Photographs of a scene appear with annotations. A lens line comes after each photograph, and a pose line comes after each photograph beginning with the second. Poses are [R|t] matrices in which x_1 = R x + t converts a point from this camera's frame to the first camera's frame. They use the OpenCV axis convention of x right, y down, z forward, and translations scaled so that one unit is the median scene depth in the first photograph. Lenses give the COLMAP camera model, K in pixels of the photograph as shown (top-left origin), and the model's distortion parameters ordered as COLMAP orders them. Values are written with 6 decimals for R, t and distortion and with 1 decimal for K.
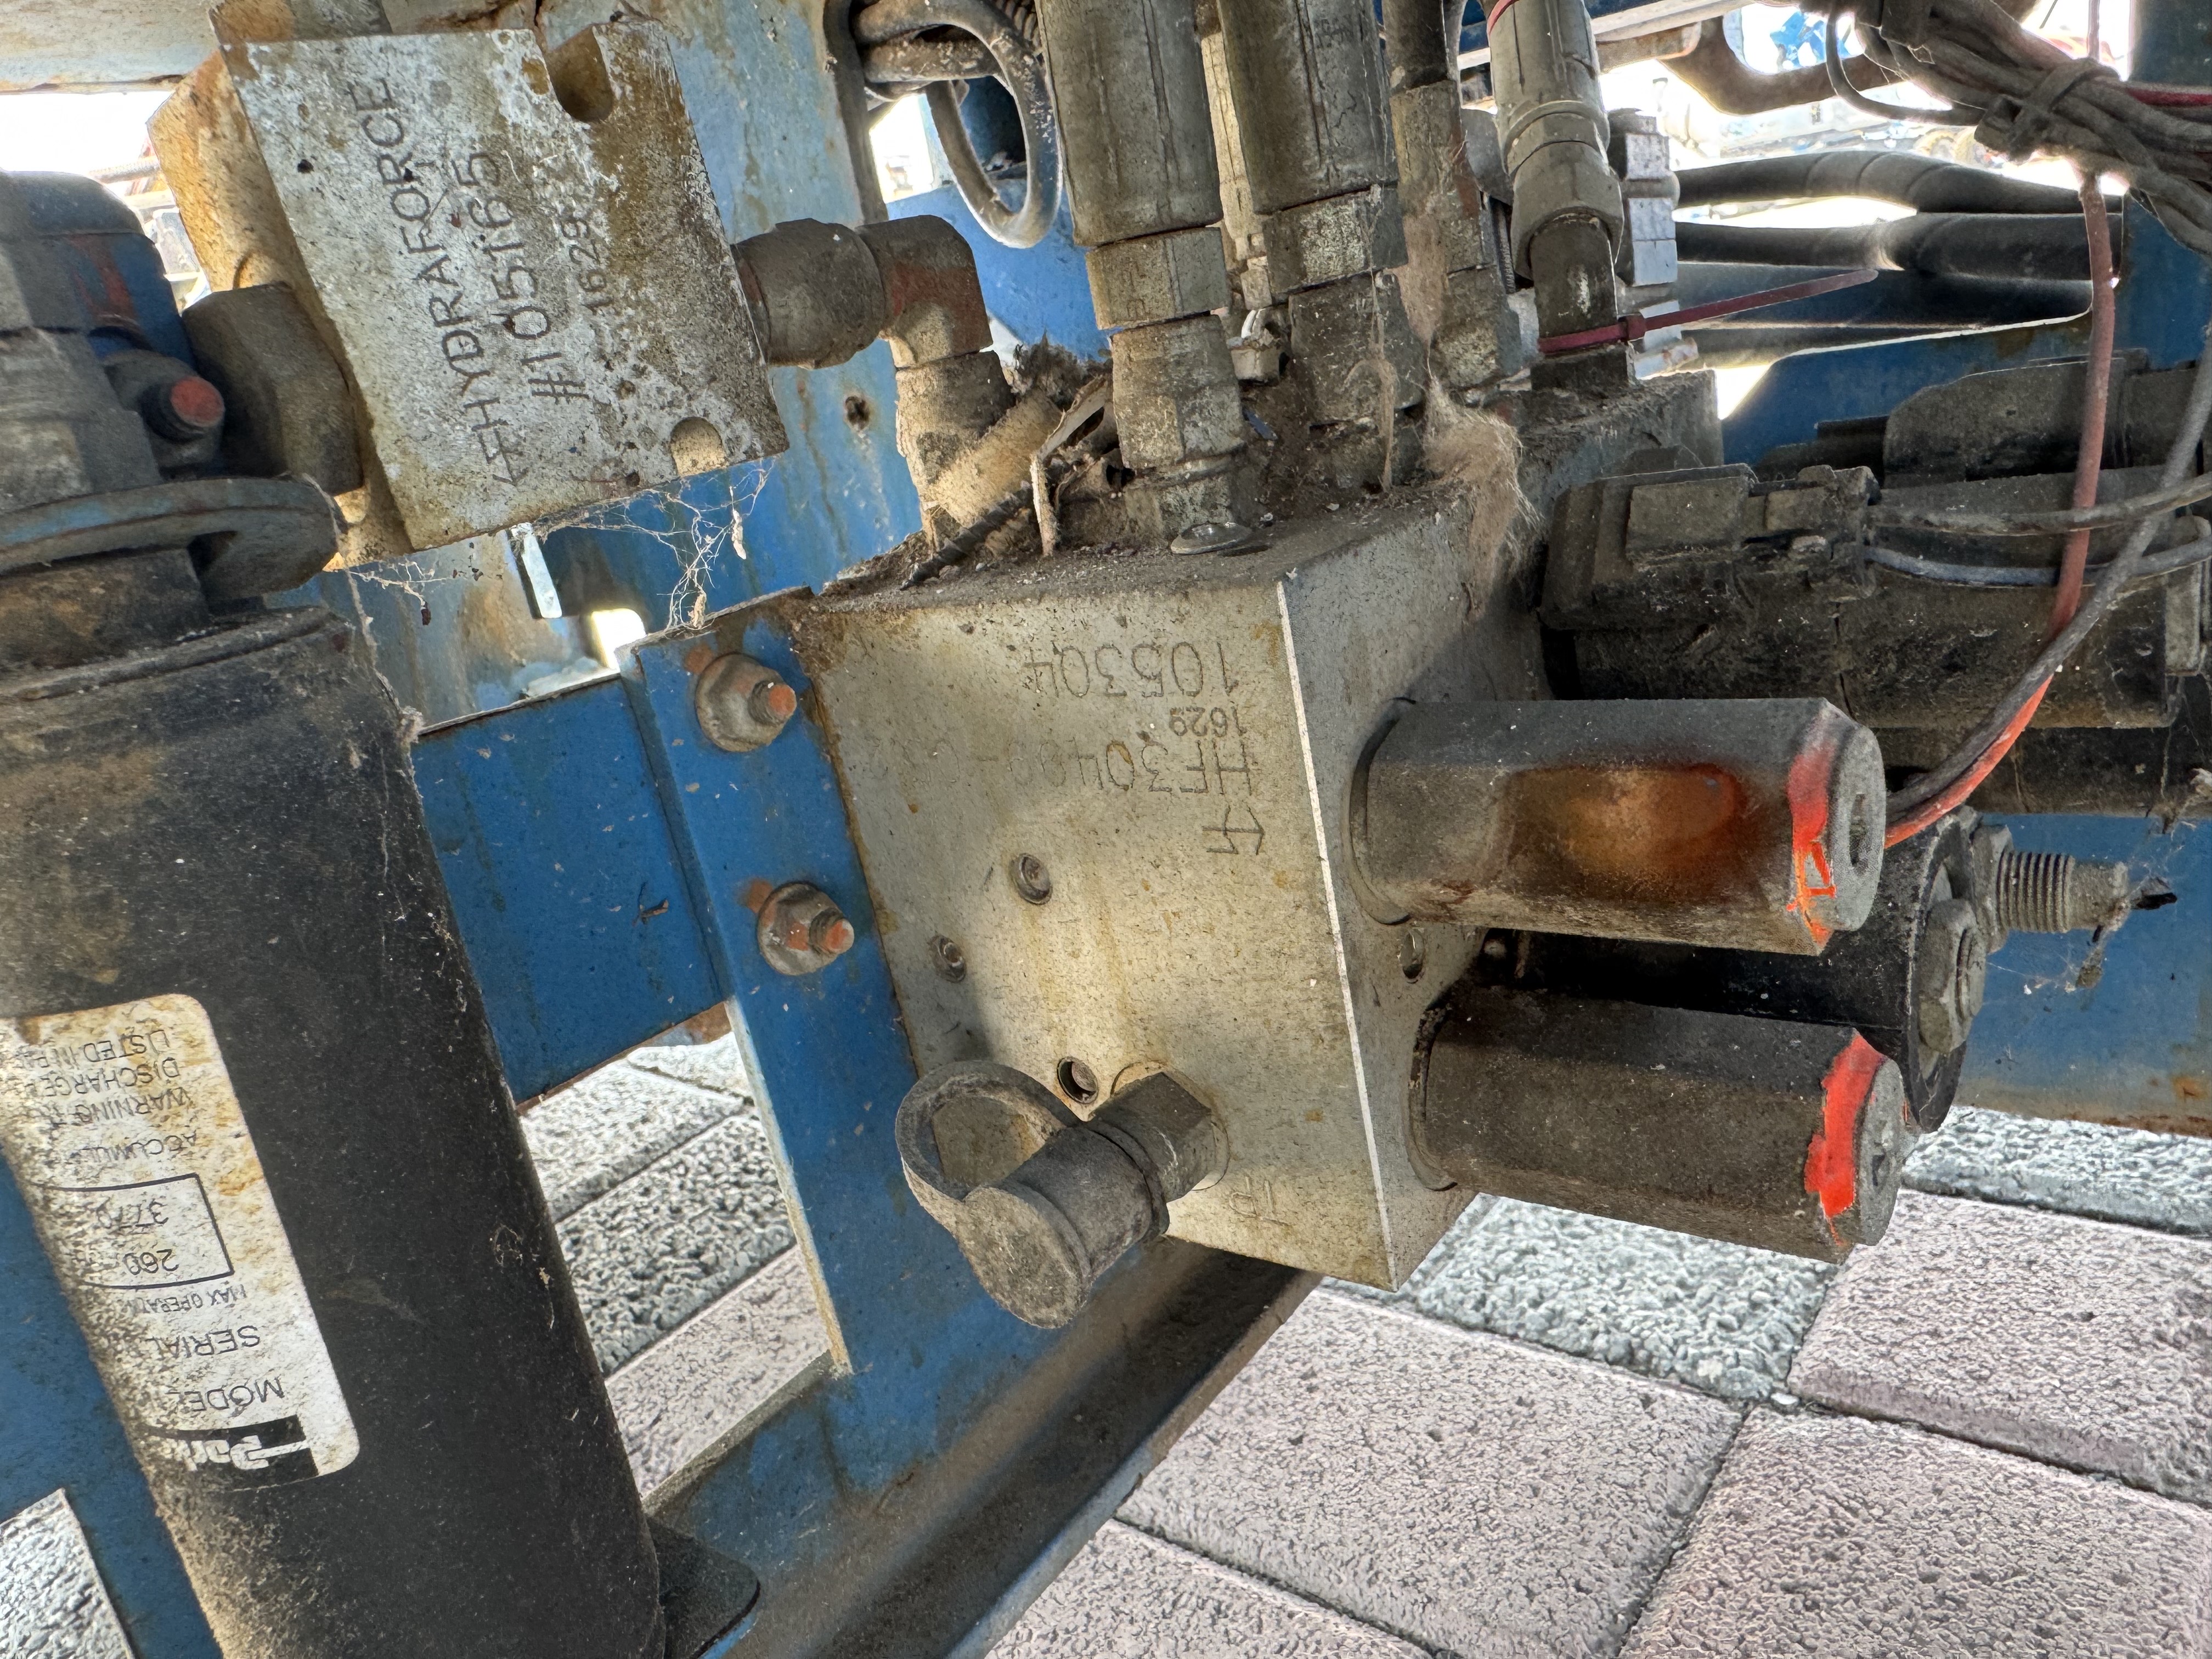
lens RADIAL K [[1572.6, 0, 1104.2], [0, 1572.6, 839.8], [0, 0, 1]] dist [-0.005302, 0.005135]
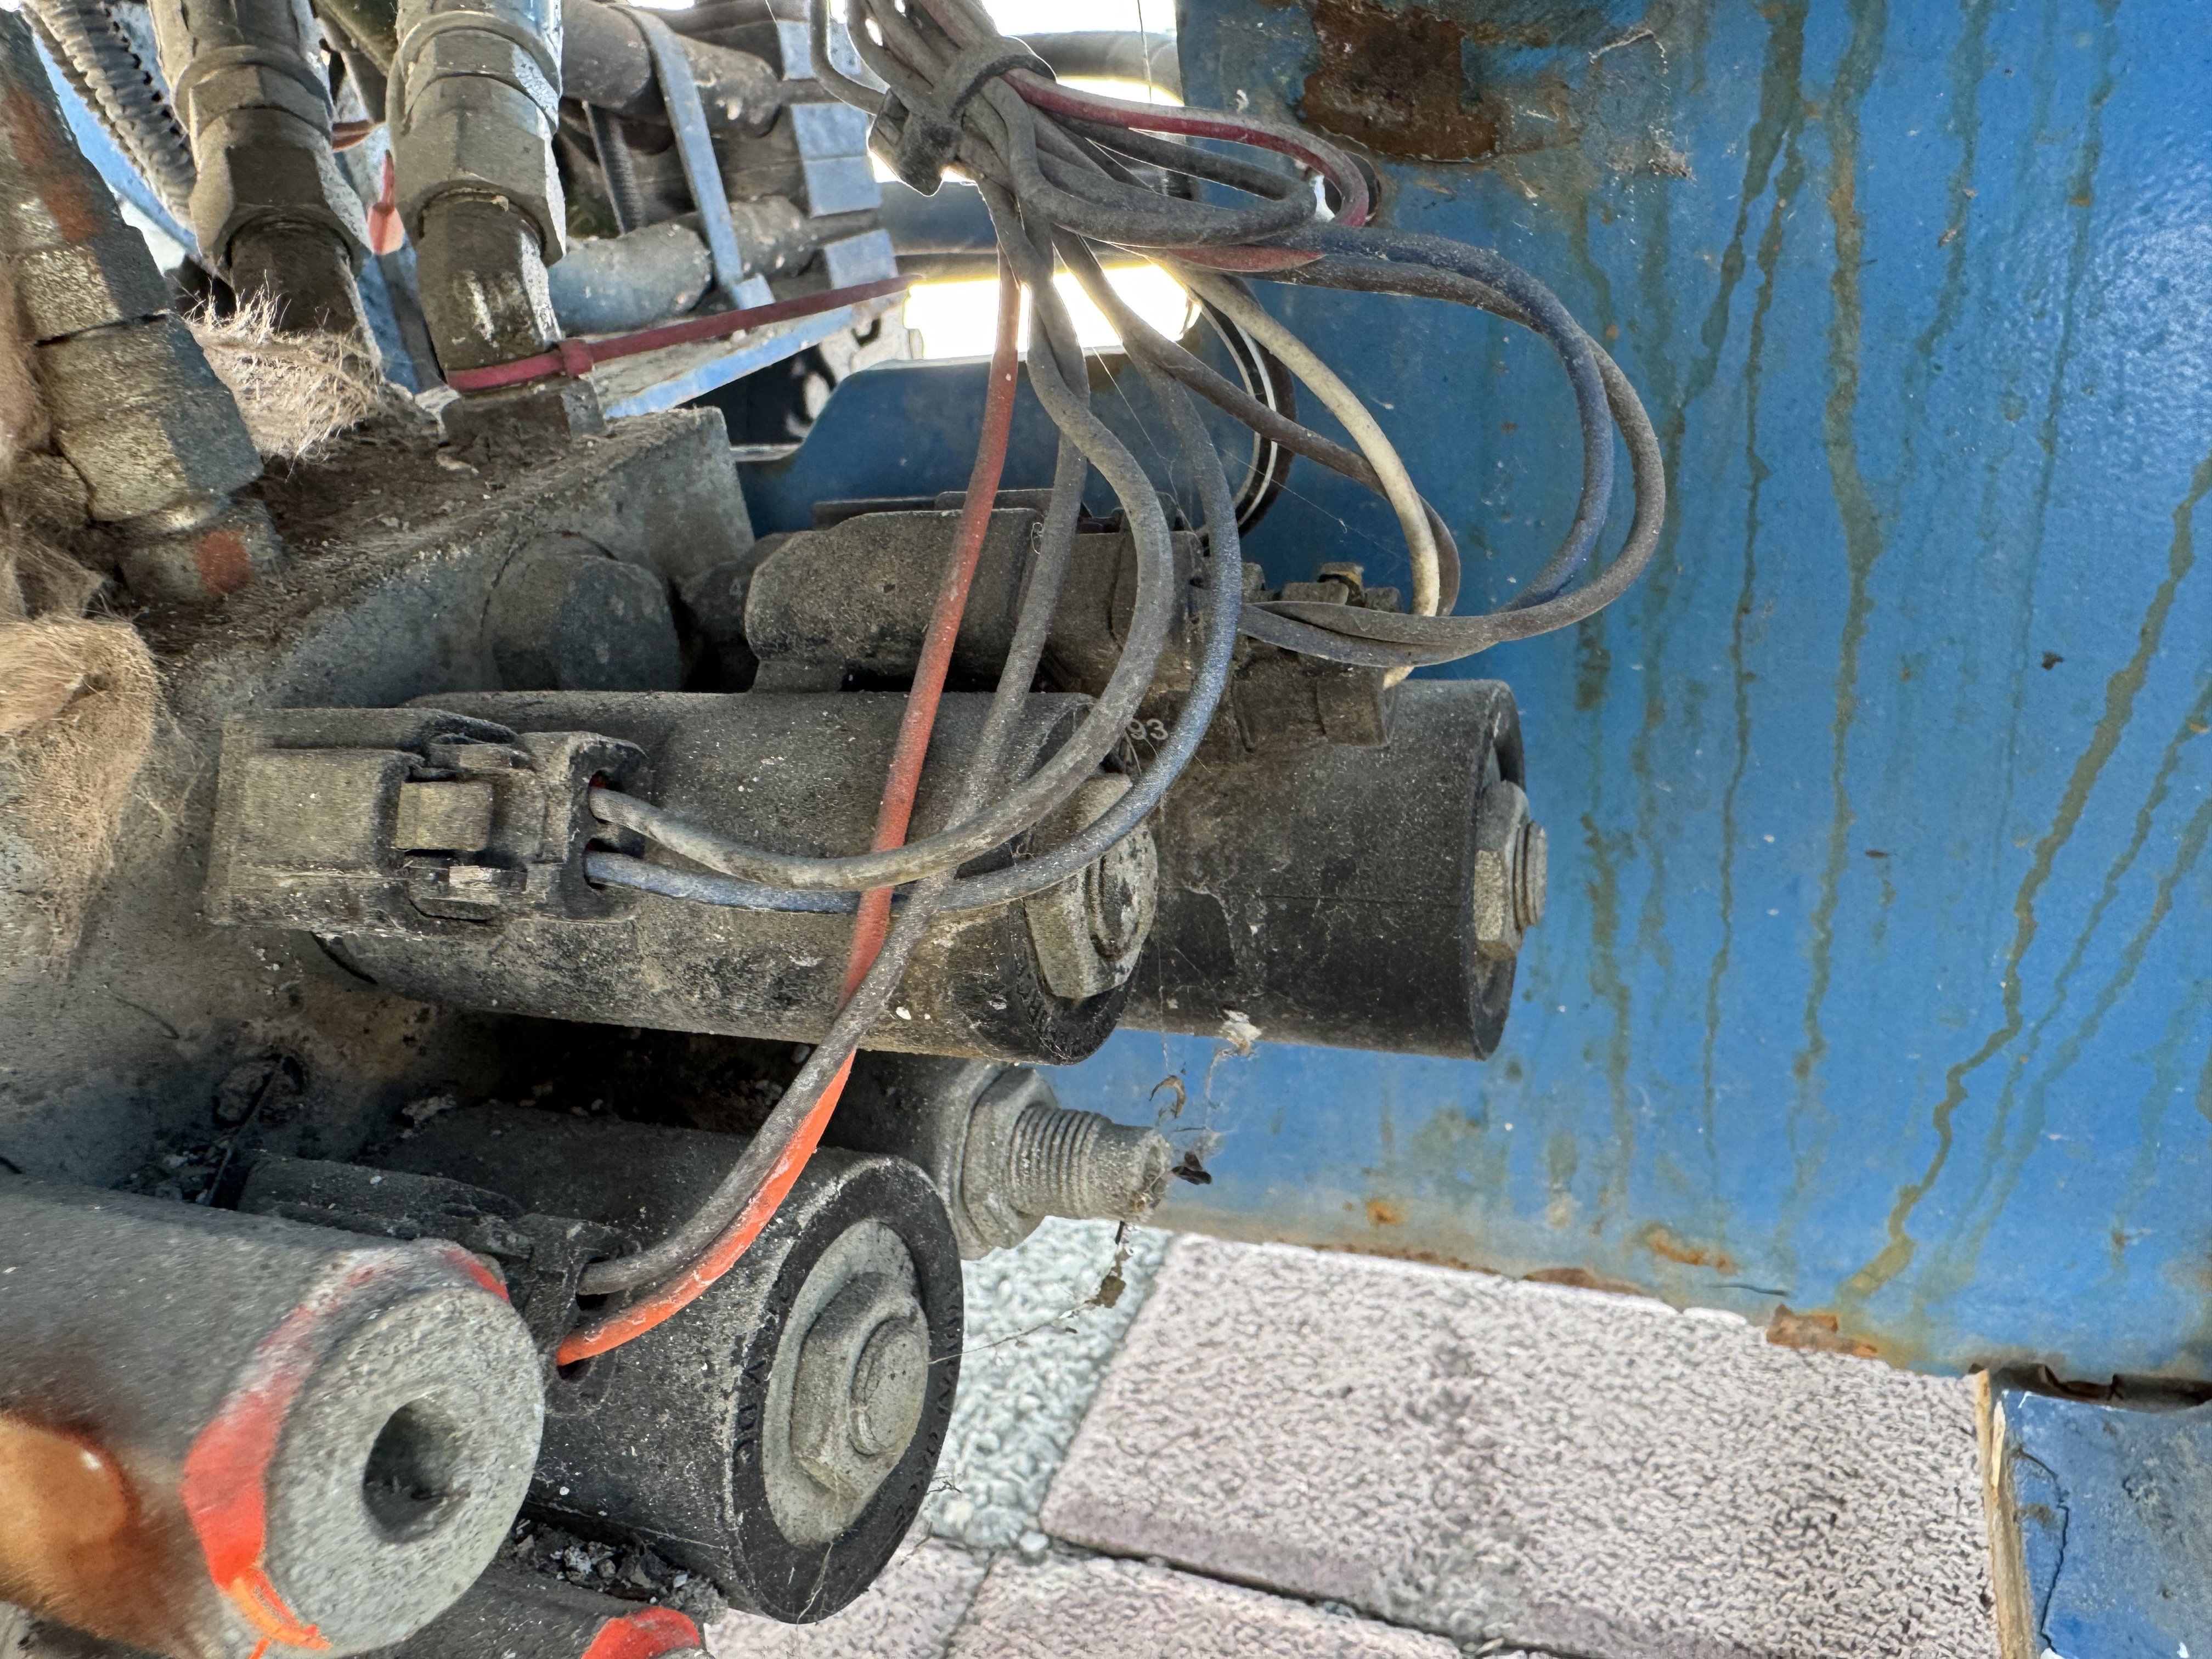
lens RADIAL K [[1584.8, 0, 1106.0], [0, 1584.8, 829.5], [0, 0, 1]] dist [0.000163, -0.001282]
pose [[0.959841, -0.080381, 0.268783, 0.267807], [0.053701, 0.993001, 0.105191, -0.132640], [-0.275357, -0.086533, 0.957440, 0.174151]]
